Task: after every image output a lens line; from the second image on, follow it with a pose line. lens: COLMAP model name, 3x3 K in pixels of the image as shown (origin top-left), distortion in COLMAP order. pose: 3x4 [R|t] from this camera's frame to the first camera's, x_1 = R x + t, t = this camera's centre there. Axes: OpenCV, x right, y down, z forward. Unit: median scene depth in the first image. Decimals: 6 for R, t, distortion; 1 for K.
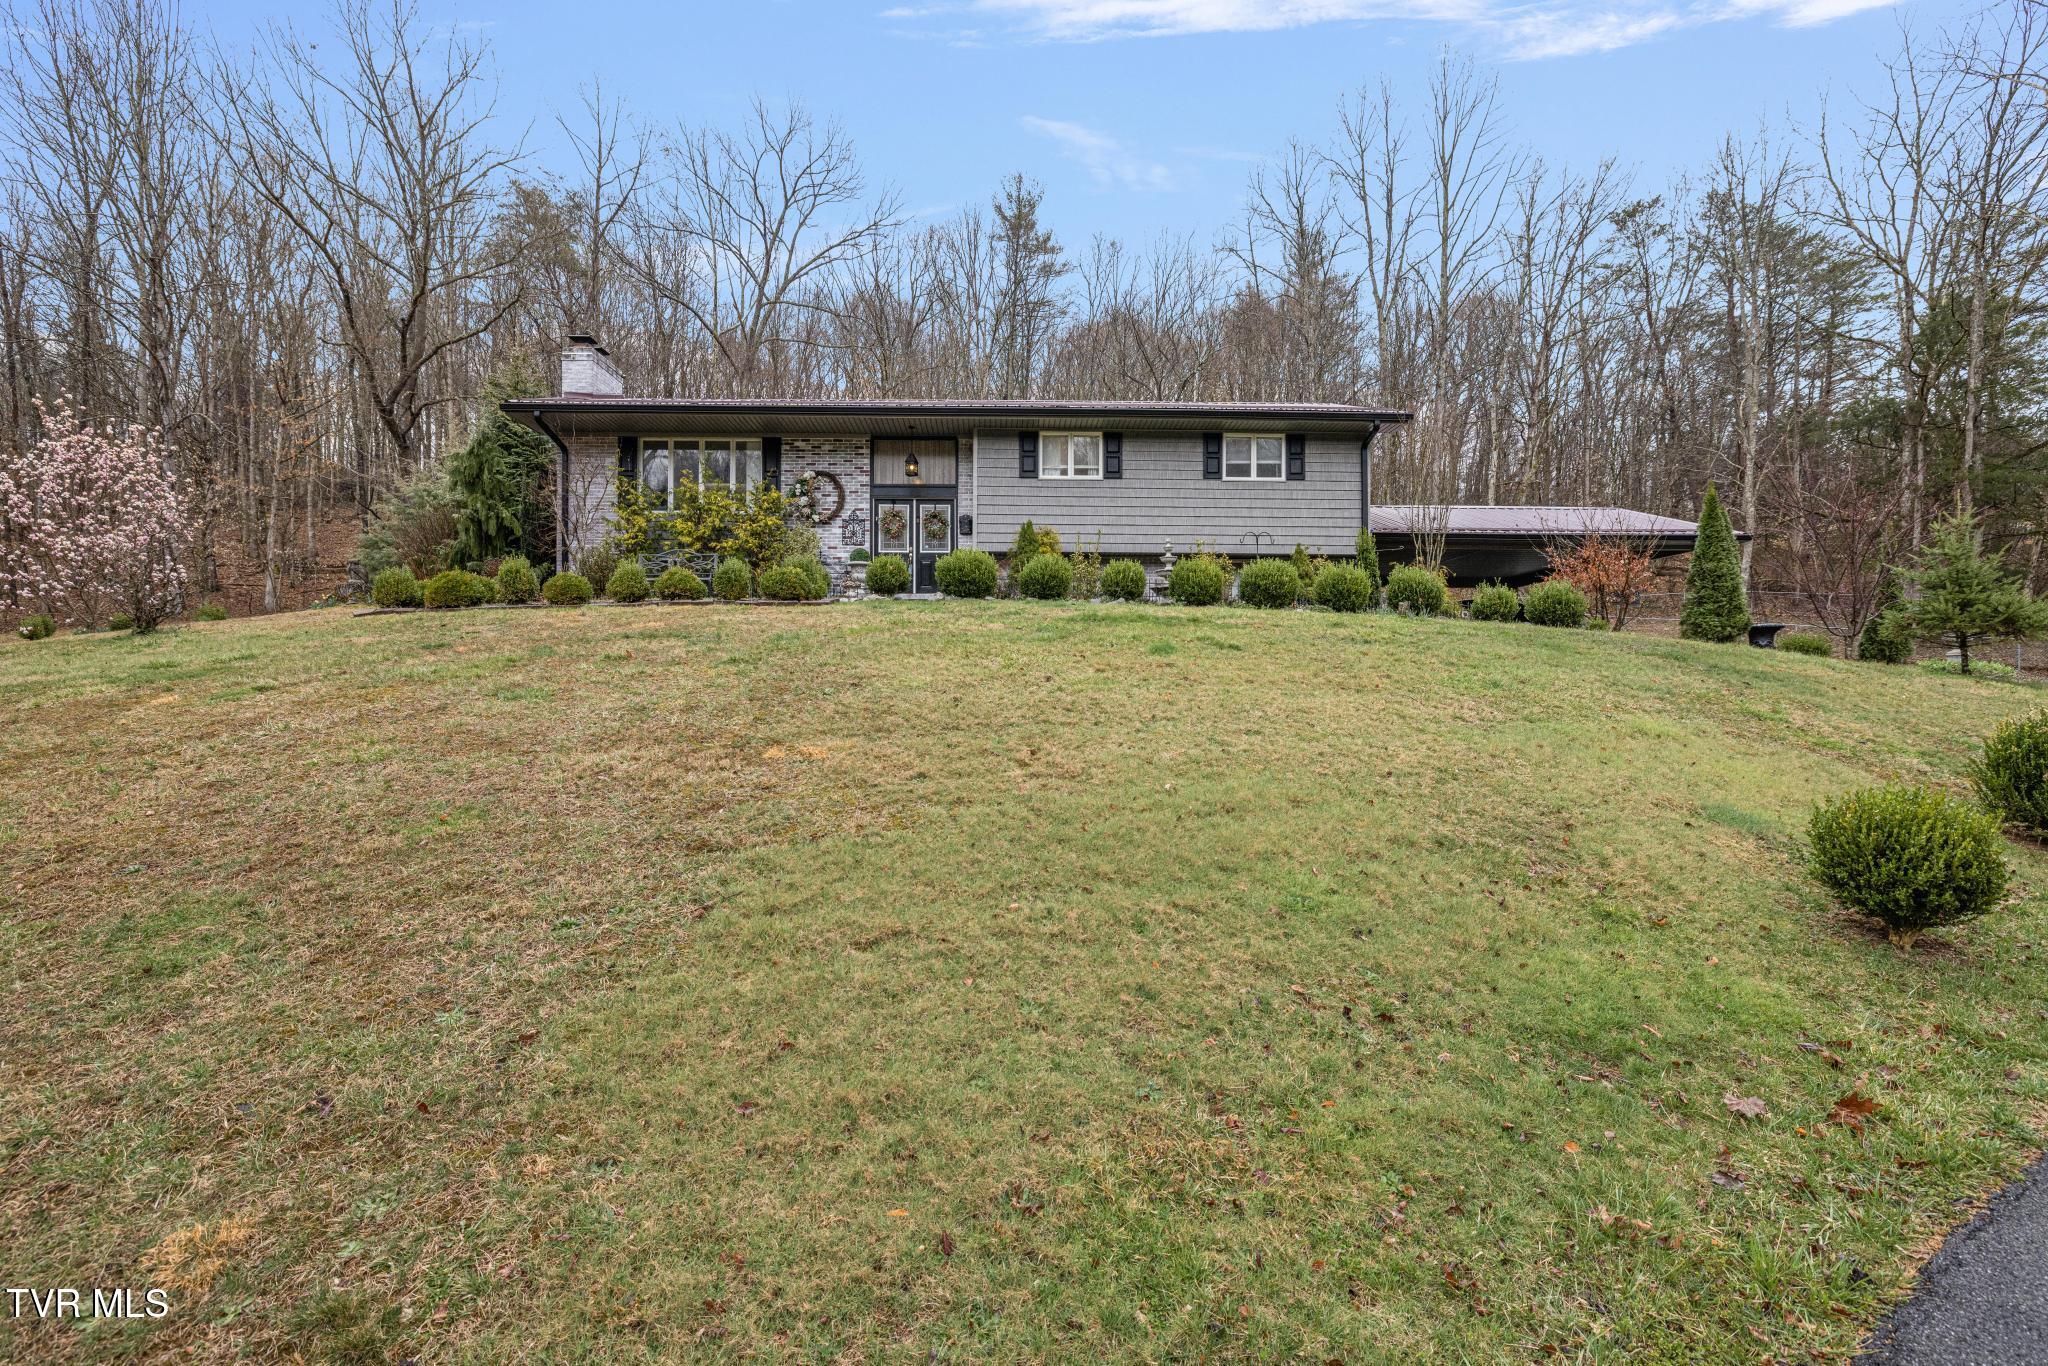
lens RADIAL K [[945.7, 0, 1021.1], [0, 945.7, 672.8], [0, 0, 1]] dist [-0.002228, 0.000038]
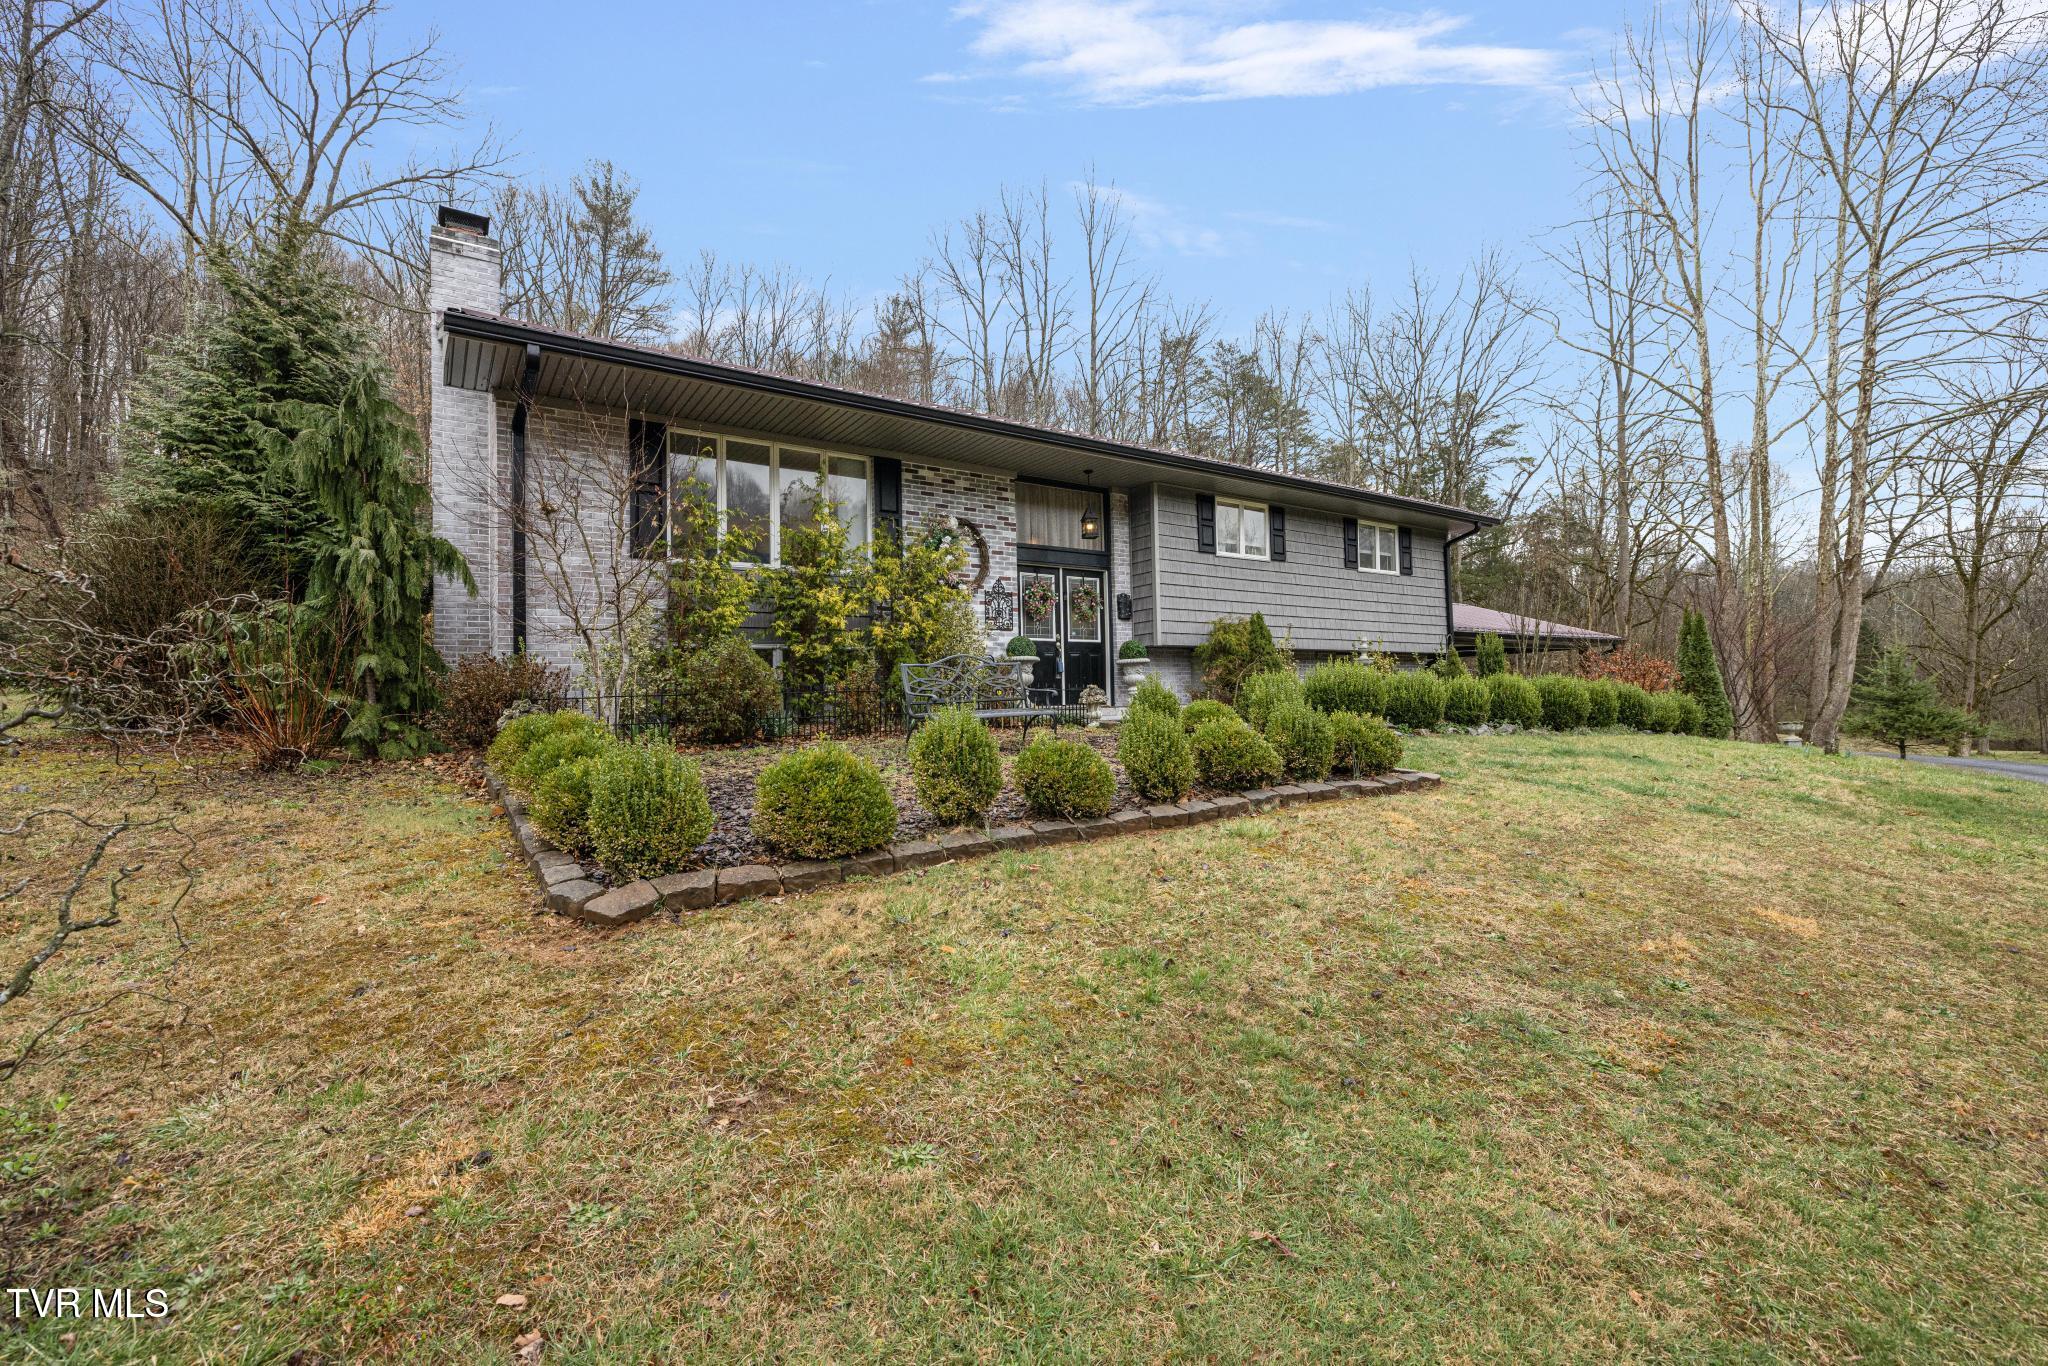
lens RADIAL K [[861.1, 0, 1021.7], [0, 861.1, 681.7], [0, 0, 1]] dist [0.002992, -0.000361]
pose [[0.848897, -0.005273, 0.528532, -0.495444], [0.011137, 0.999907, -0.007912, -0.092069], [-0.528441, 0.012603, 0.848877, 0.460106]]
